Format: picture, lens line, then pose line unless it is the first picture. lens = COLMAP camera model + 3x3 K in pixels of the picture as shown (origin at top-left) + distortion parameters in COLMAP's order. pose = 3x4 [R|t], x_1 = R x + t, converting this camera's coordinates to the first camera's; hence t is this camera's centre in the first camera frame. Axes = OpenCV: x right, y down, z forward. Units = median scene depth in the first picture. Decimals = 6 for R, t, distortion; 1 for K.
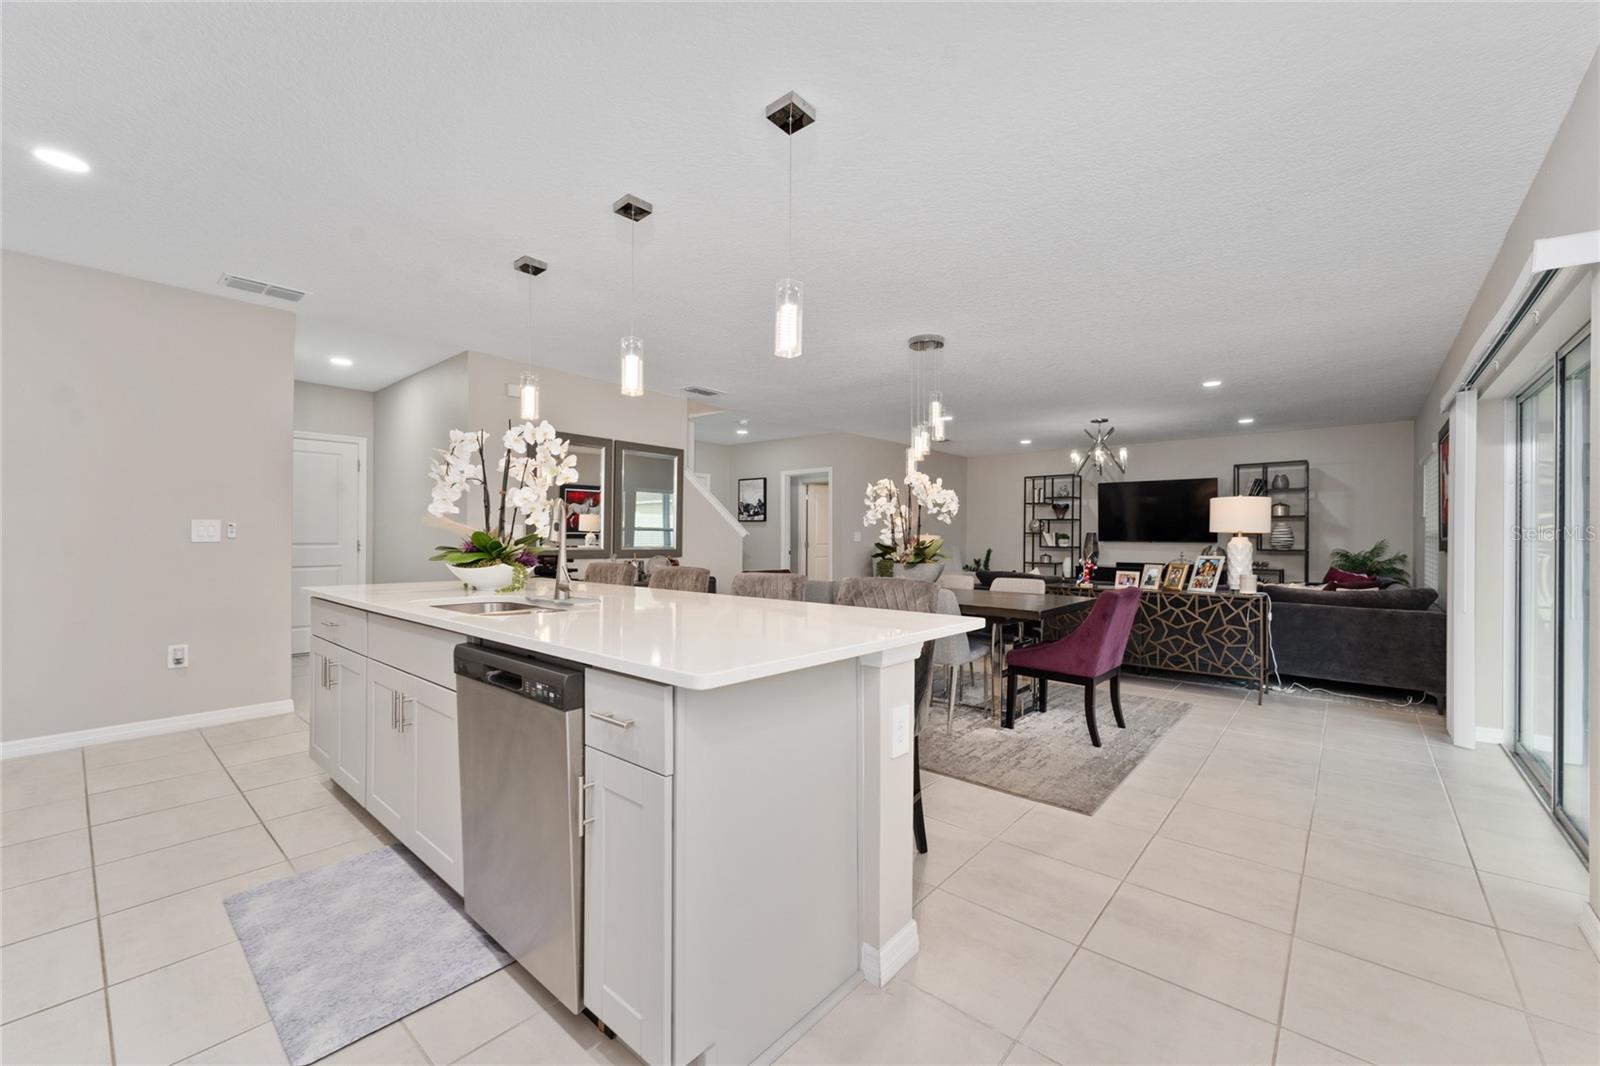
lens RADIAL K [[636.1, 0, 799.0], [0, 636.1, 536.3], [0, 0, 1]] dist [-0.001070, -0.000063]
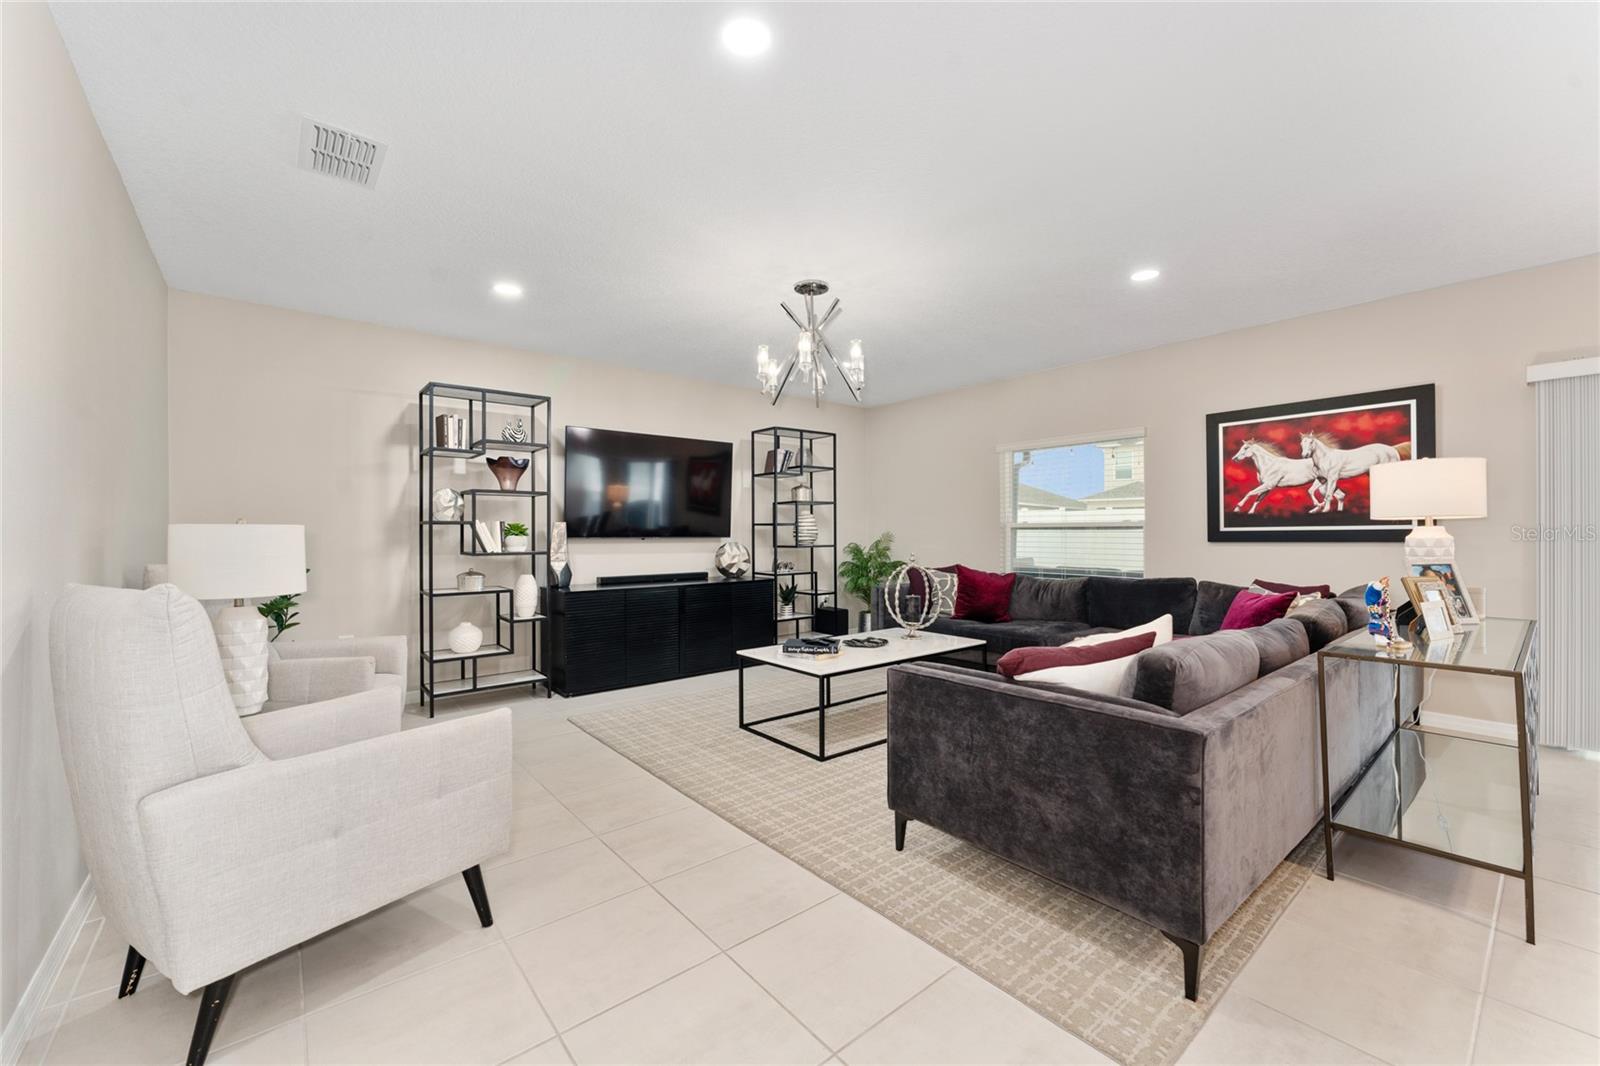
lens RADIAL K [[636.1, 0, 798.0], [0, 636.1, 529.4], [0, 0, 1]] dist [-0.001070, -0.000063]
pose [[0.163461, 0.002353, 0.986547, 0.001271], [0.002430, 0.999993, -0.002787, 0.001862], [-0.986547, 0.002853, 0.163454, 0.727842]]
